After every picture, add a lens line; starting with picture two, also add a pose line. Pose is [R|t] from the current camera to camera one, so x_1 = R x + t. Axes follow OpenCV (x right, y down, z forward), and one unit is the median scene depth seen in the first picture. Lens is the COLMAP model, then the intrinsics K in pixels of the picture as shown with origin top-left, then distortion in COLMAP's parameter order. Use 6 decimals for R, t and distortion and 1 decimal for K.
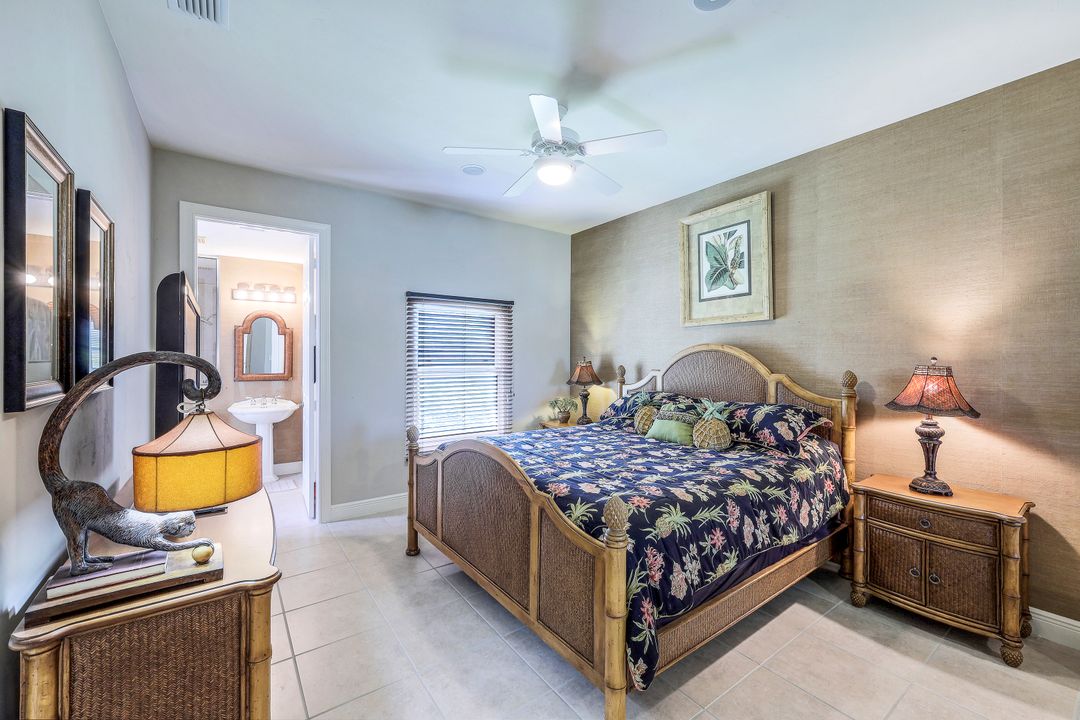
lens RADIAL K [[437.9, 0, 541.3], [0, 437.9, 356.5], [0, 0, 1]] dist [0.000731, -0.000029]
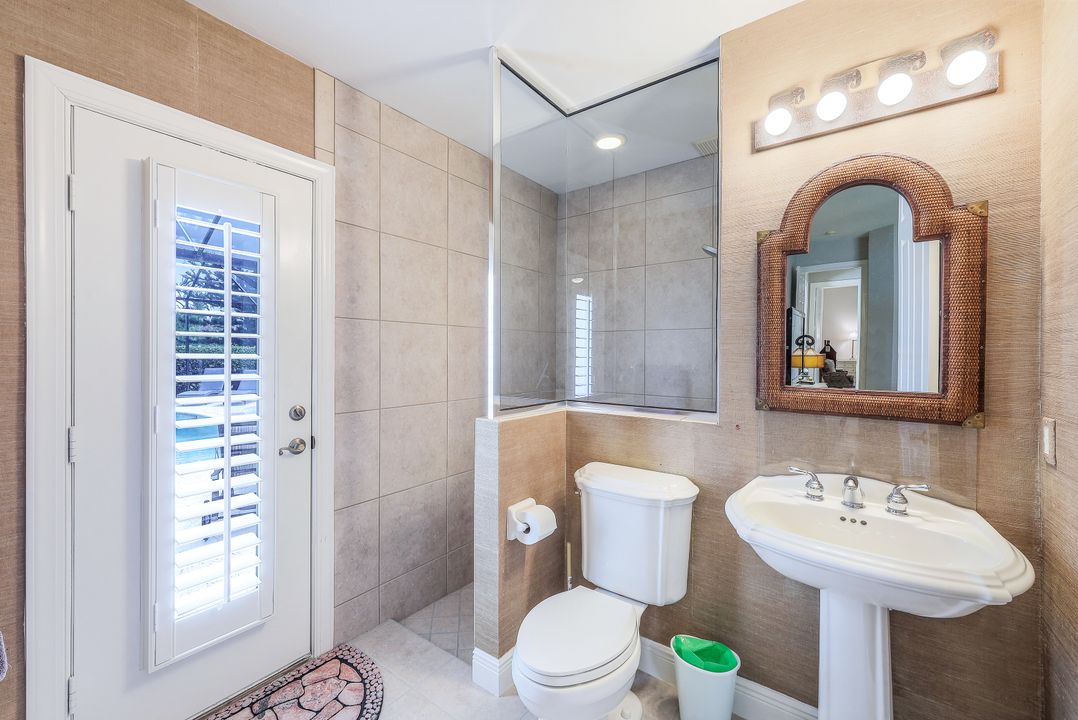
lens RADIAL K [[437.1, 0, 540.0], [0, 437.1, 355.8], [0, 0, 1]] dist [0.000731, -0.000029]
pose [[0.289987, 0.002830, -0.957026, -0.416516], [0.001724, 0.999992, 0.003480, 0.016368], [0.957029, -0.002659, 0.289980, 0.710828]]
